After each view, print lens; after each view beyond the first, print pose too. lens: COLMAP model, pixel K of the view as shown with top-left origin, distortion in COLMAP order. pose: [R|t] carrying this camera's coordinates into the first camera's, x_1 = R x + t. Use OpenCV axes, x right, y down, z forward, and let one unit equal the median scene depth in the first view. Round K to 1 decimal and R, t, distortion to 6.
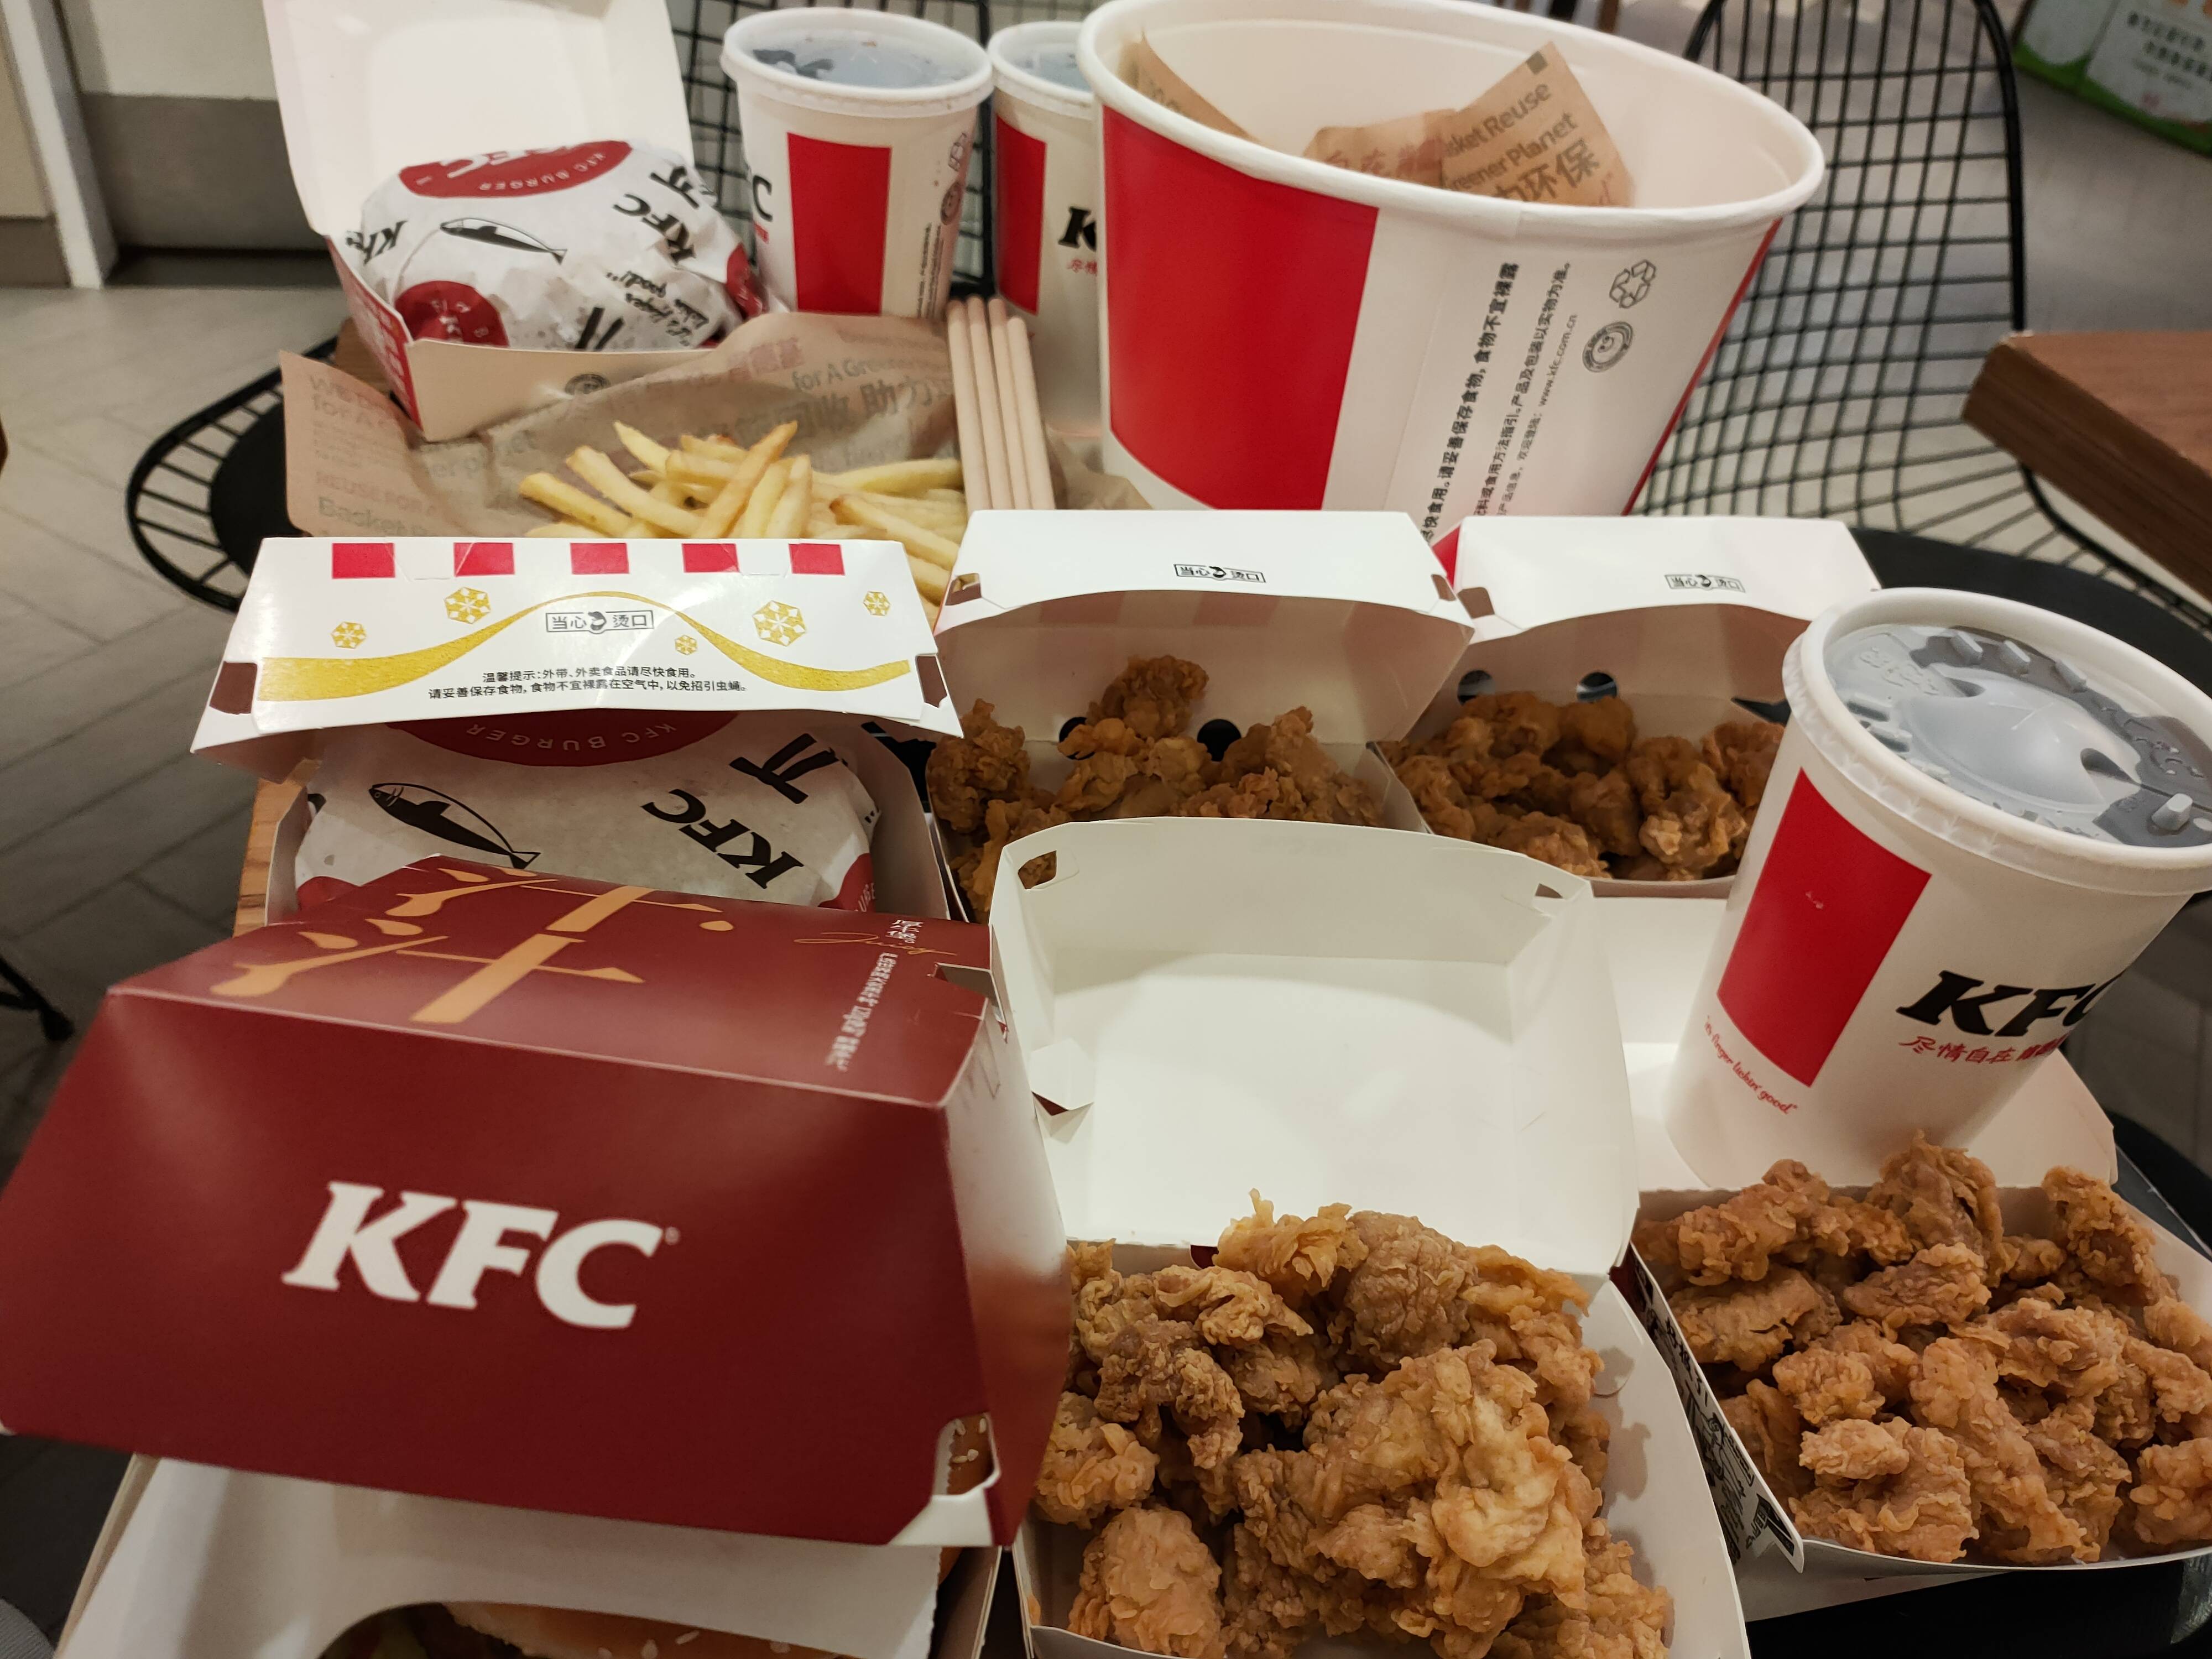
lens RADIAL K [[1715.5, 0, 1105.3], [0, 1715.5, 867.0], [0, 0, 1]] dist [0.002402, -0.005129]
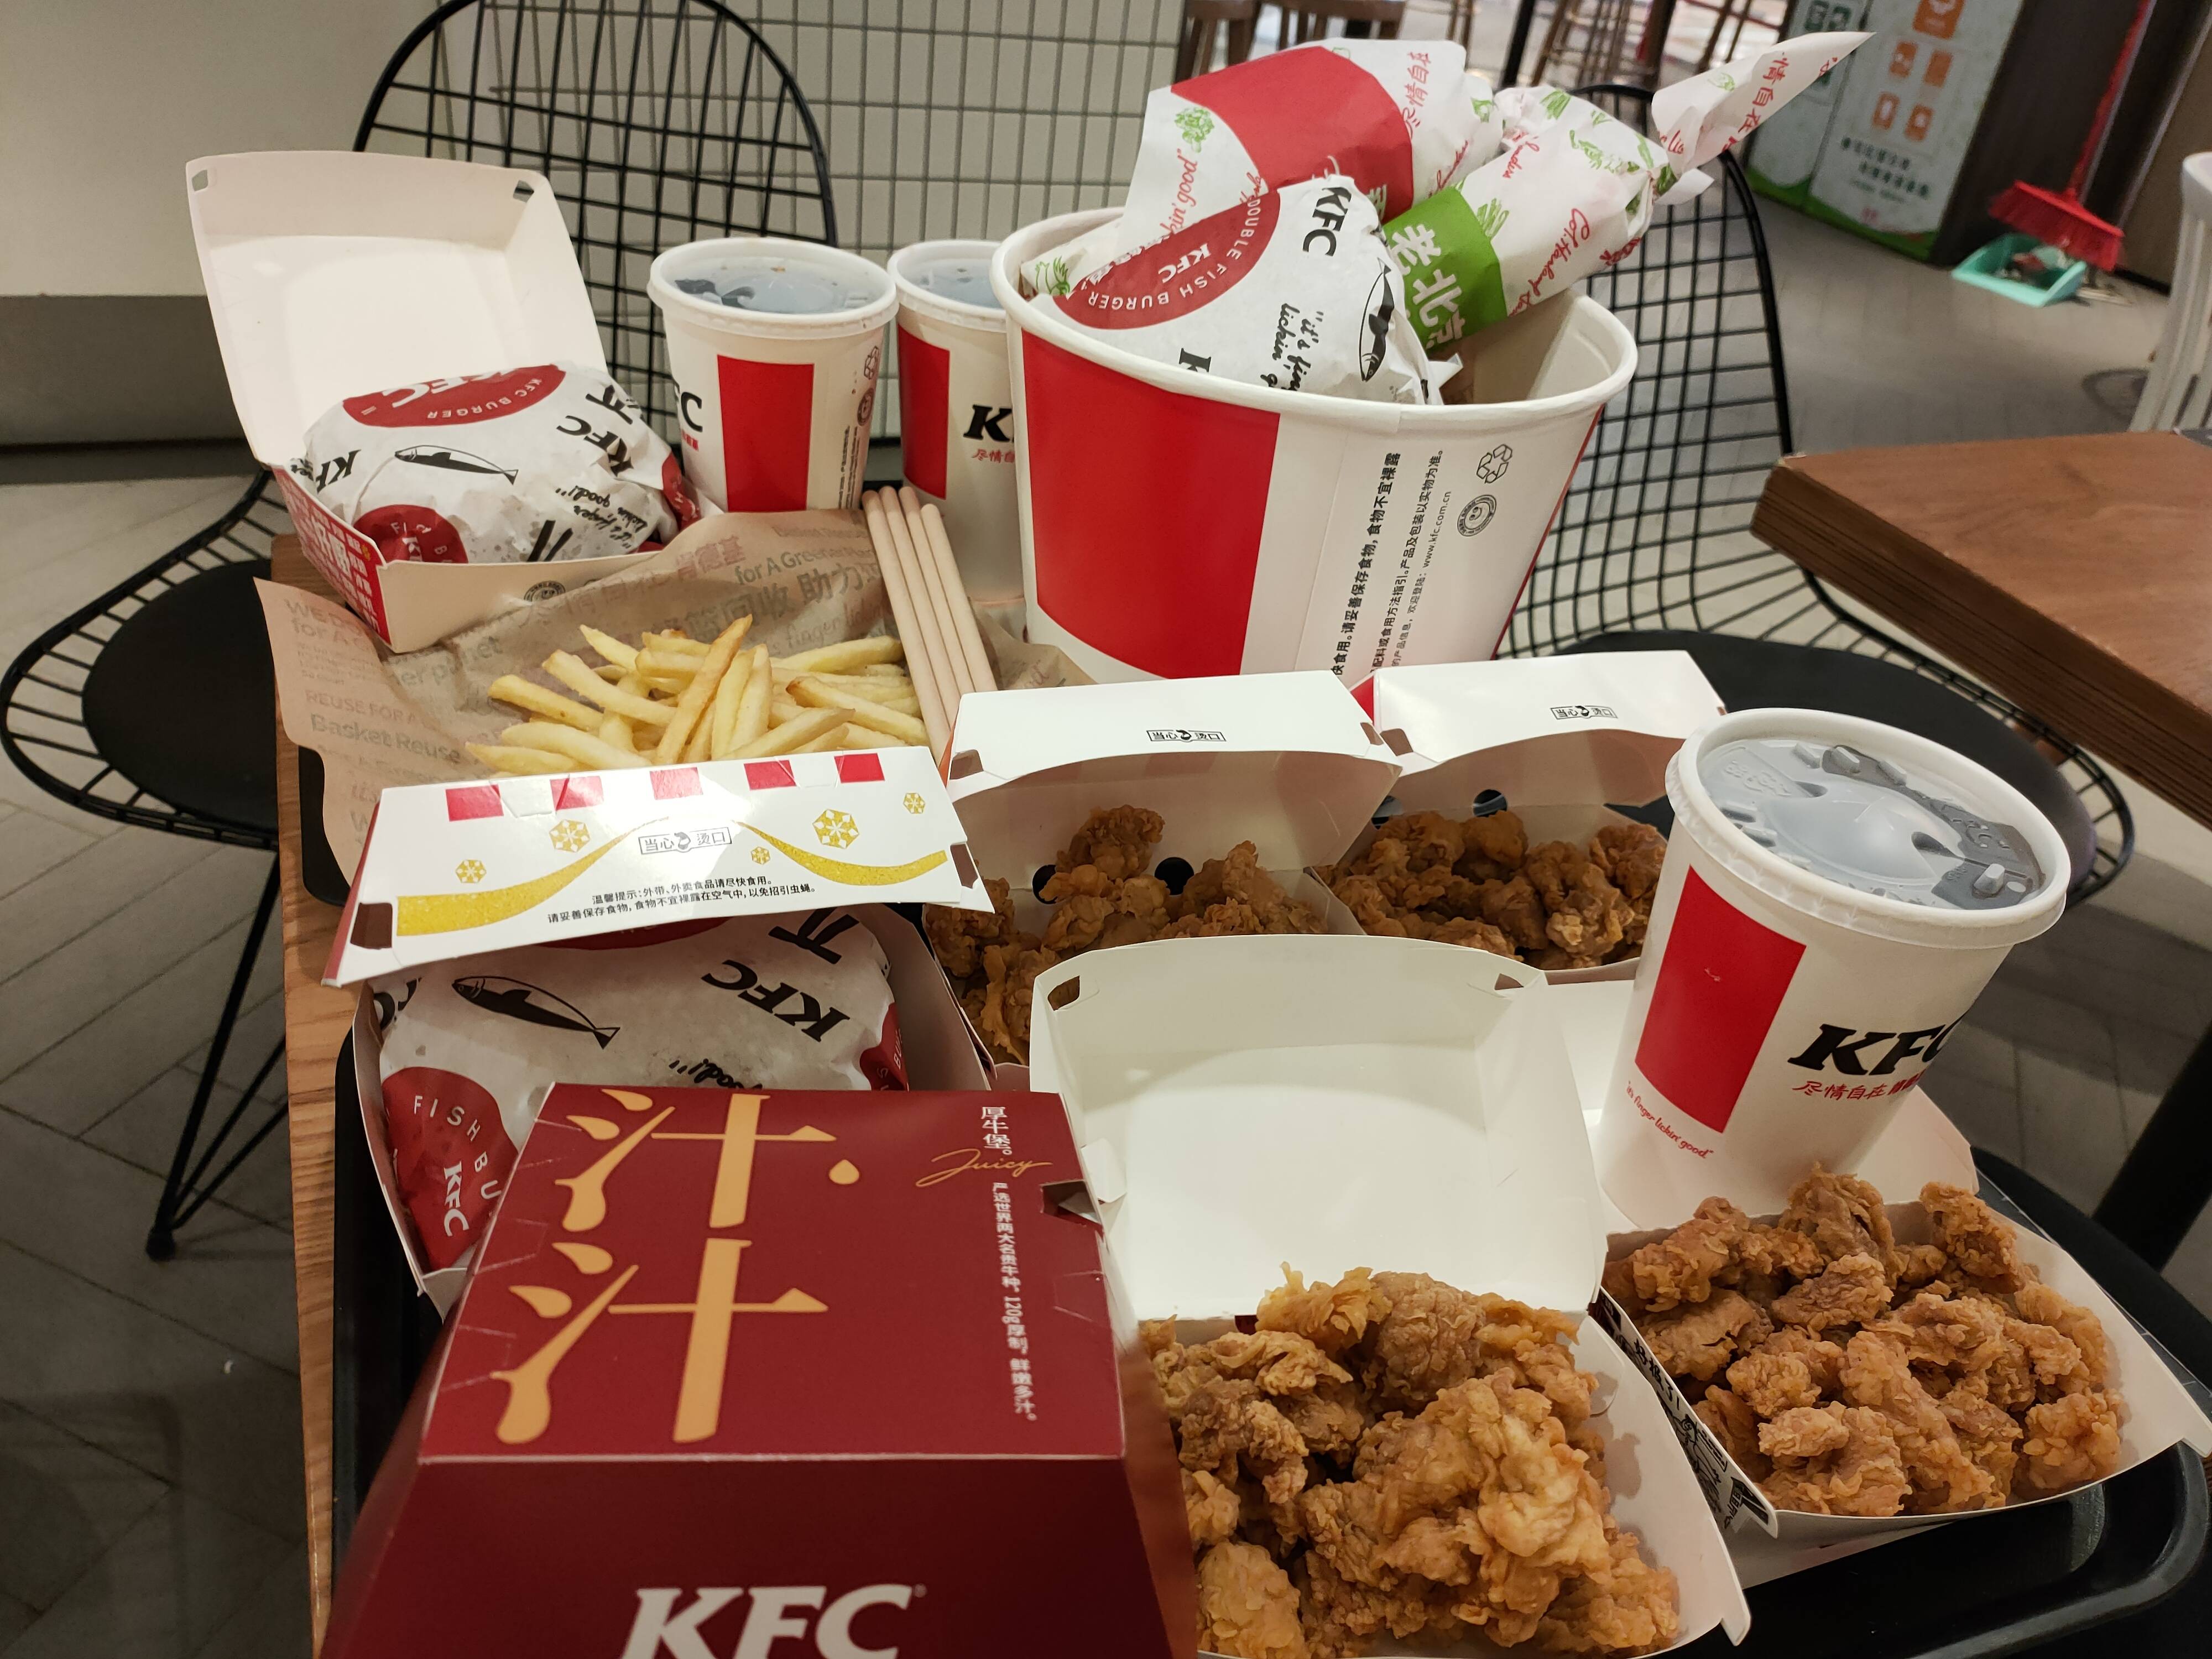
lens RADIAL K [[1715.5, 0, 1105.3], [0, 1715.5, 867.0], [0, 0, 1]] dist [0.002402, -0.005129]
pose [[0.992153, -0.077262, 0.098298, -0.113094], [0.084116, 0.994159, -0.067612, -0.009553], [-0.092500, 0.075350, 0.992858, -0.144836]]
